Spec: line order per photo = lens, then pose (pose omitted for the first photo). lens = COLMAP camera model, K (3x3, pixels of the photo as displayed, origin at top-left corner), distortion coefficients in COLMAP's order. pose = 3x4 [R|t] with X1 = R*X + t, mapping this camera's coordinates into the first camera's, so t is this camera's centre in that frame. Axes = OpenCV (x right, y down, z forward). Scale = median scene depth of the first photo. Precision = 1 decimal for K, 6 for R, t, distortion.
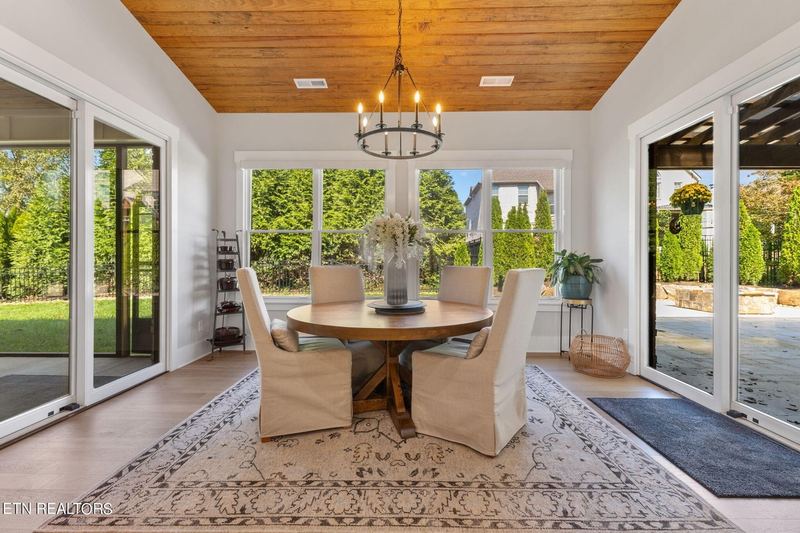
lens RADIAL K [[350.5, 0, 398.1], [0, 350.5, 263.3], [0, 0, 1]] dist [0.003358, -0.000275]
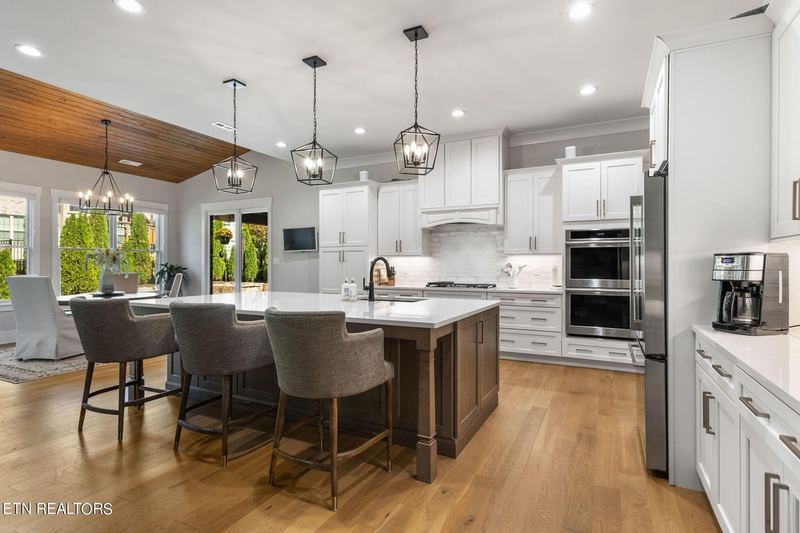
lens RADIAL K [[409.4, 0, 401.3], [0, 409.4, 266.7], [0, 0, 1]] dist [0.022272, 0.000419]
pose [[0.427627, -0.003508, 0.903948, -0.541179], [0.001830, 0.999994, 0.003015, -0.013995], [-0.903953, 0.000365, 0.427631, -0.578678]]
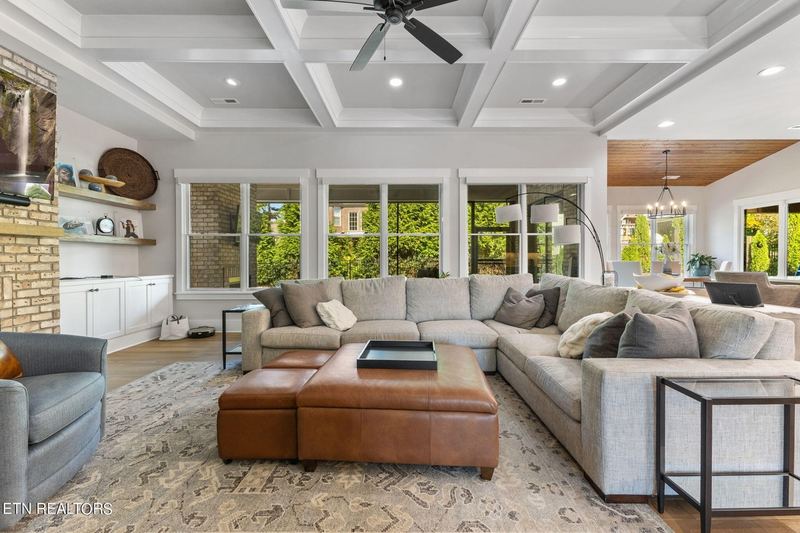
lens RADIAL K [[350.5, 0, 399.2], [0, 350.5, 262.0], [0, 0, 1]] dist [0.003358, -0.000275]
pose [[0.999289, -0.003165, 0.037575, -0.857157], [0.003089, 0.999993, 0.002073, 0.002225], [-0.037581, -0.001955, 0.999292, -0.648874]]
